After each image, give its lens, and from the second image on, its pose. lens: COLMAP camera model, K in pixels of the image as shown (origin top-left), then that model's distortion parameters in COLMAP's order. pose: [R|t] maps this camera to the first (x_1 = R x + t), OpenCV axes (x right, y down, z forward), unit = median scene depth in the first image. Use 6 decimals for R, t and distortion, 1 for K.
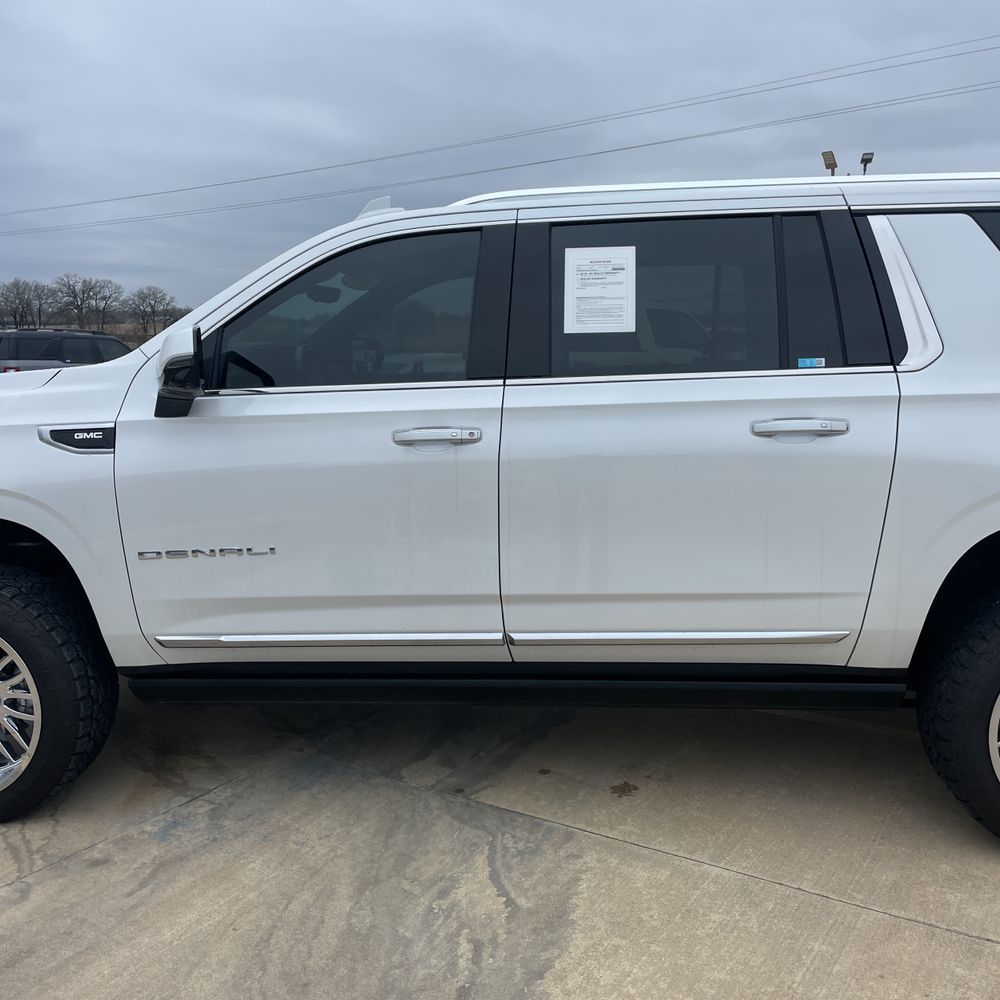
lens RADIAL K [[997.8, 0, 484.9], [0, 997.8, 498.9], [0, 0, 1]] dist [0.095376, -0.111650]
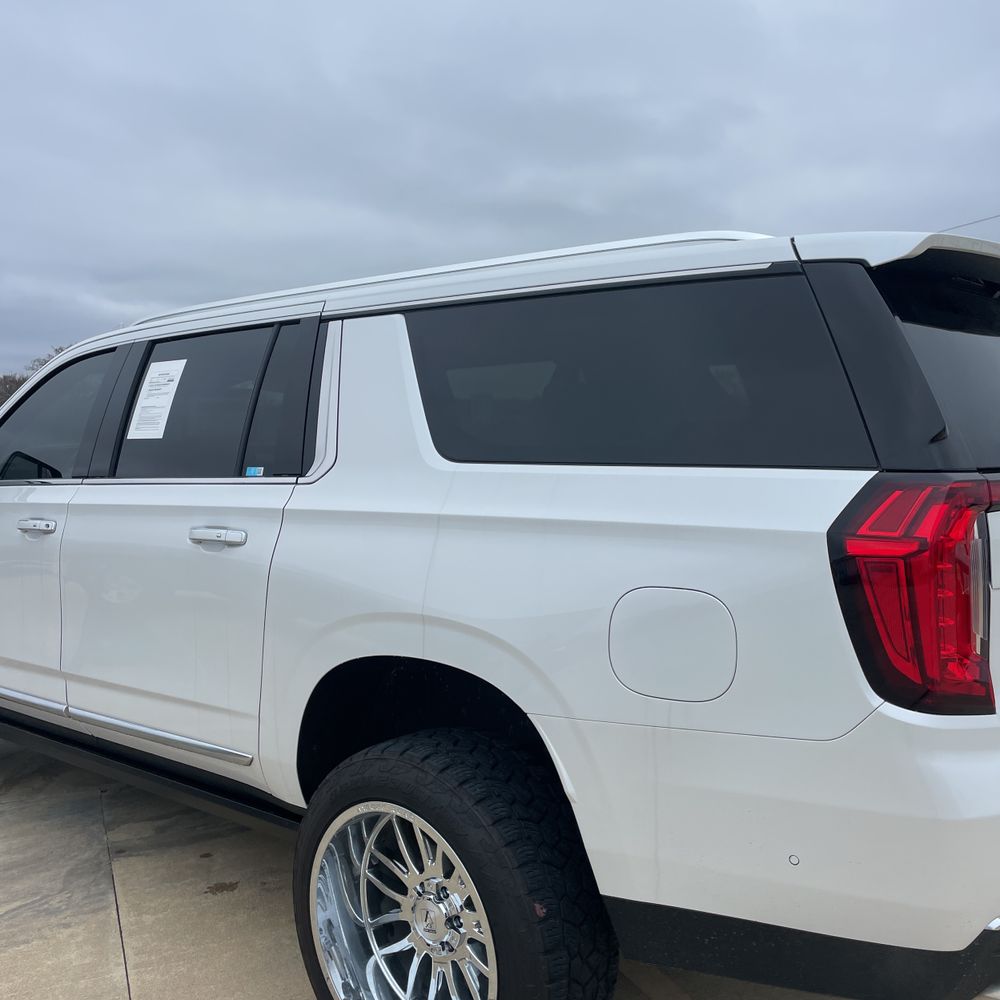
lens RADIAL K [[1004.8, 0, 500.8], [0, 1004.8, 487.9], [0, 0, 1]] dist [0.088555, -0.115783]
pose [[0.825956, 0.030623, -0.562902, 1.025139], [-0.081290, 0.994557, -0.065172, -0.070842], [0.557843, 0.099588, 0.823950, 0.307028]]
